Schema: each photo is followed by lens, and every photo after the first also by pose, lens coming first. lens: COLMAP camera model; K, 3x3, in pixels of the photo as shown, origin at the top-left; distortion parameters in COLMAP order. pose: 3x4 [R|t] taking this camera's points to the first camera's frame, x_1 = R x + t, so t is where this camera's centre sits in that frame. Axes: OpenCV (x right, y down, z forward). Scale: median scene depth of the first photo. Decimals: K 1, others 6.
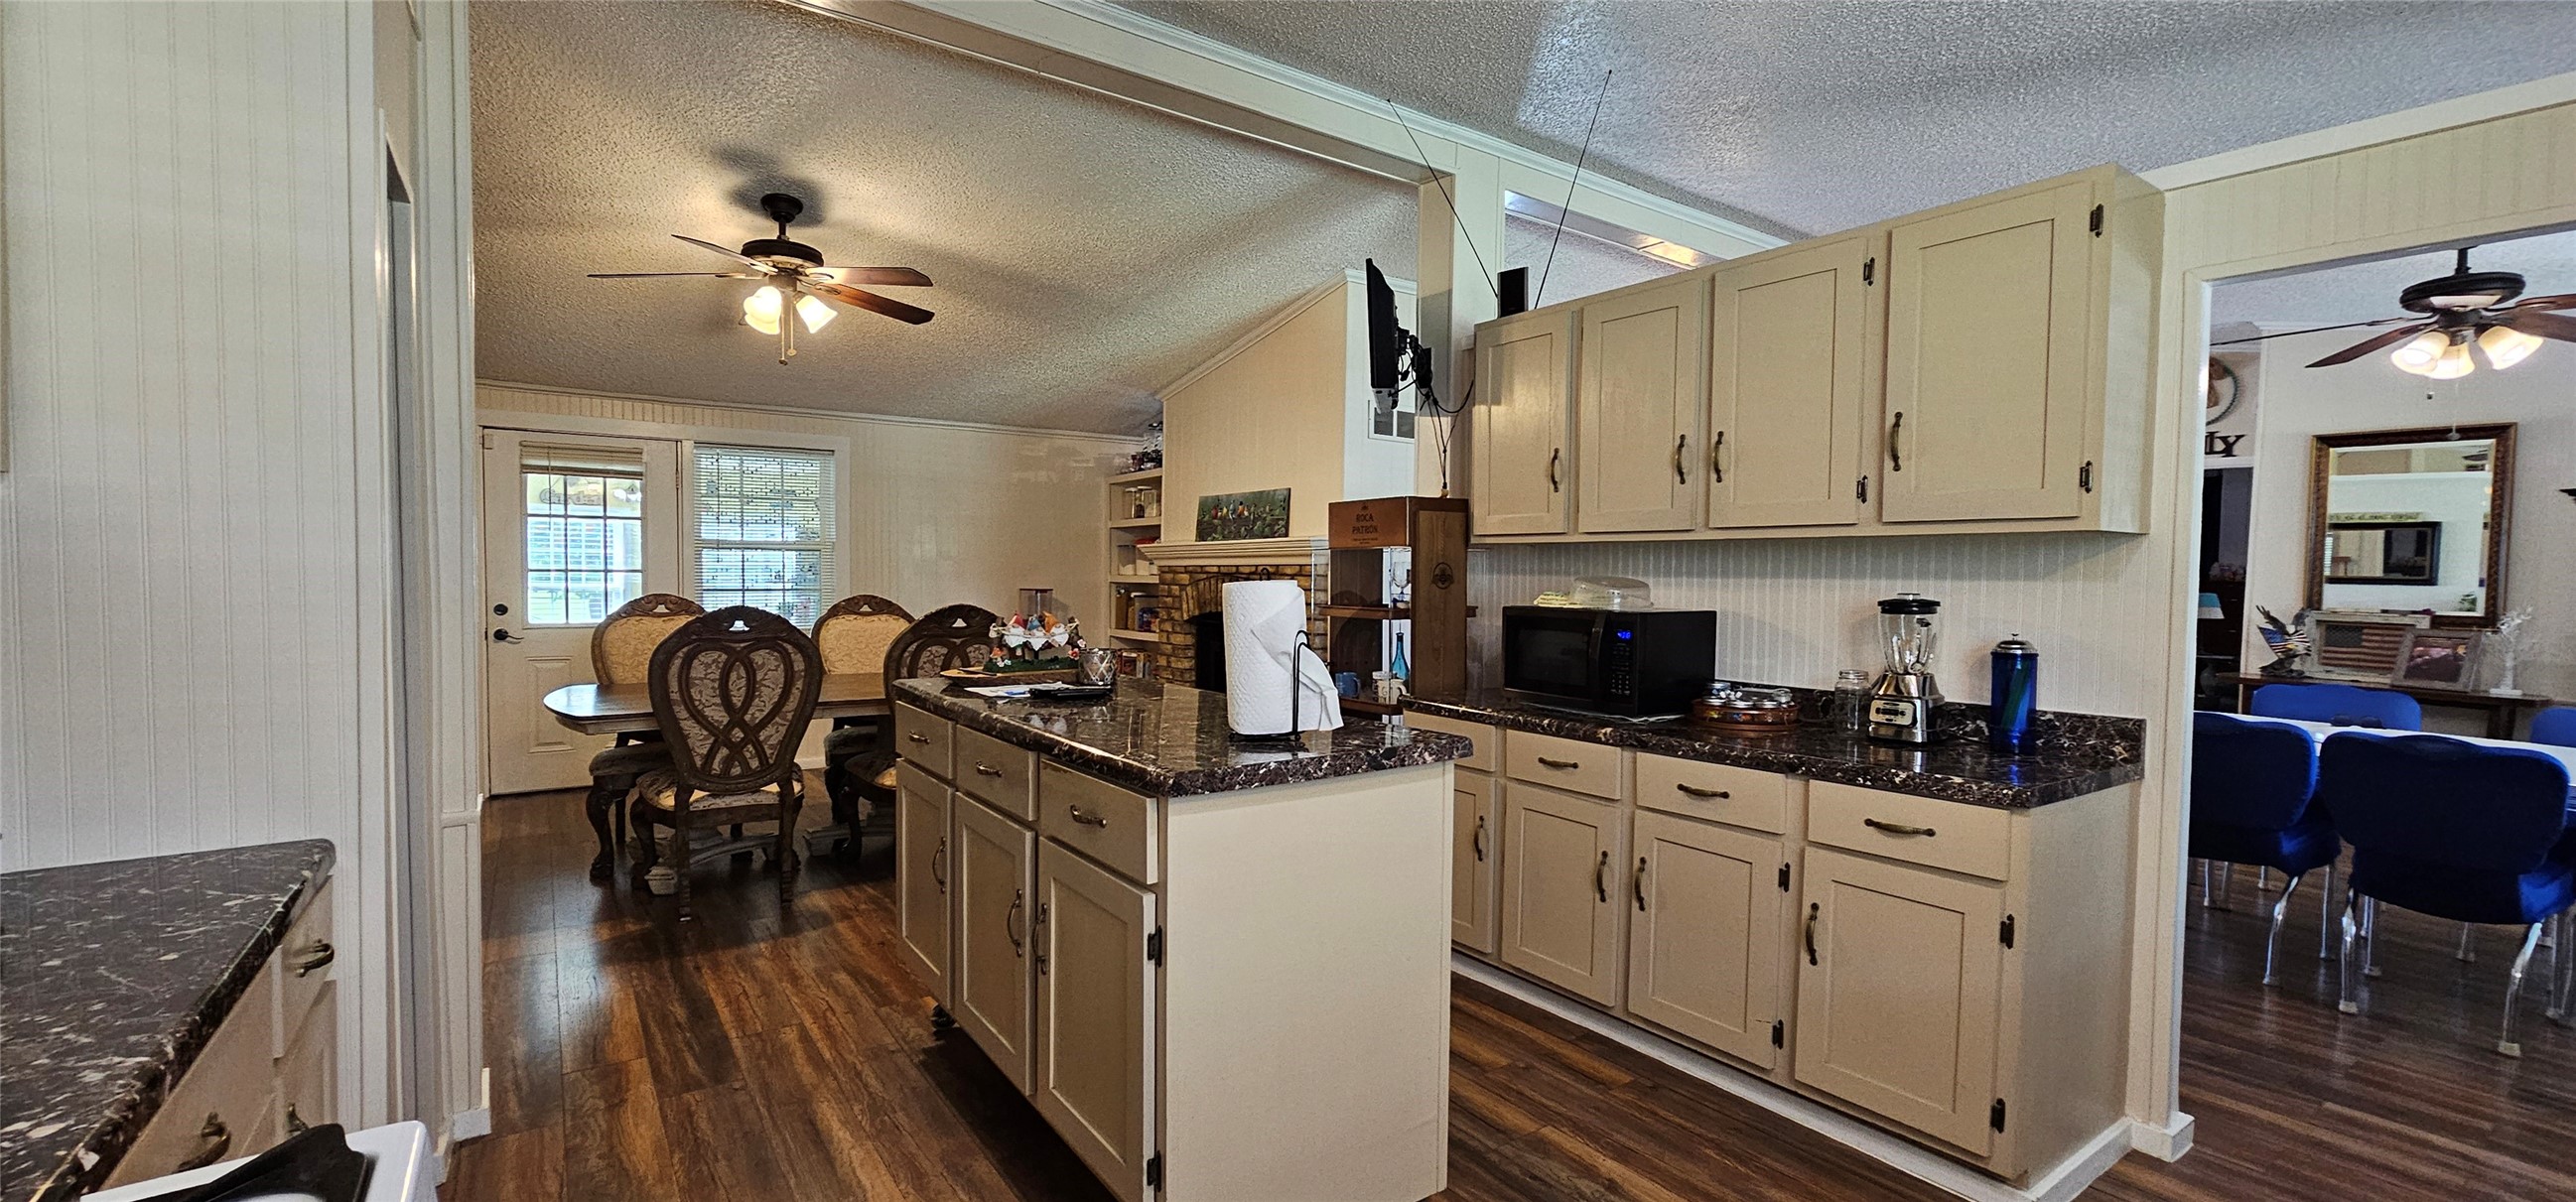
lens RADIAL K [[1055.6, 0, 1279.8], [0, 1055.6, 609.5], [0, 0, 1]] dist [-0.000106, -0.000457]
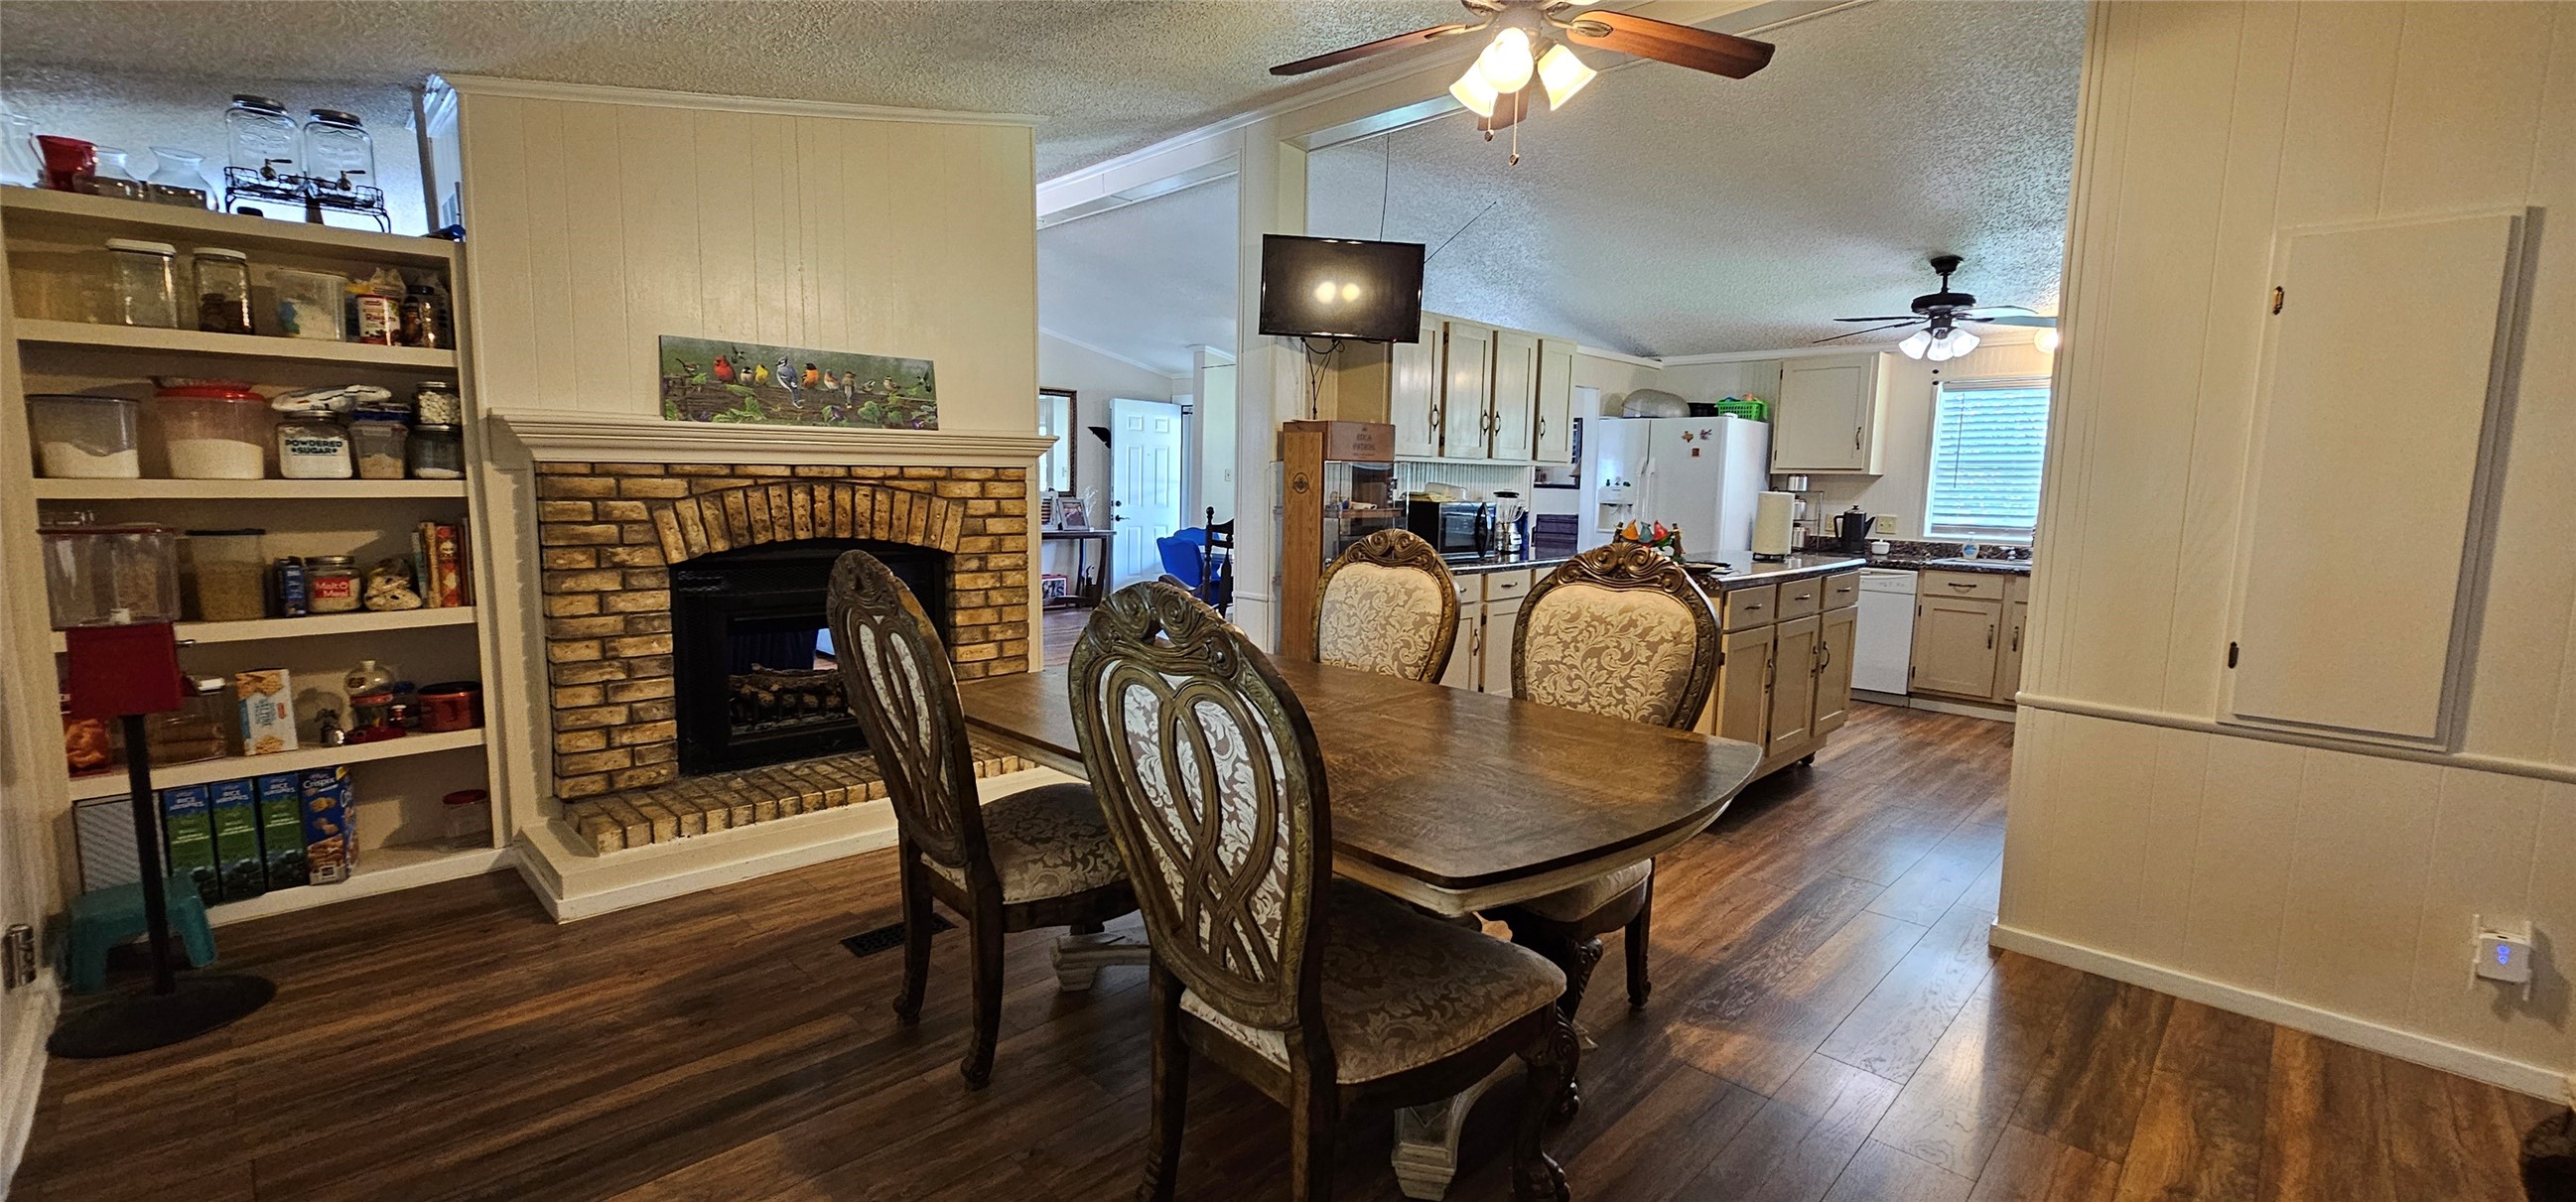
lens RADIAL K [[1055.6, 0, 1279.8], [0, 1055.6, 609.5], [0, 0, 1]] dist [-0.000106, -0.000457]
pose [[-0.170897, -0.137267, 0.975680, -0.665089], [0.018257, 0.989637, 0.142429, -0.037583], [-0.985120, 0.042154, -0.166619, 0.760953]]
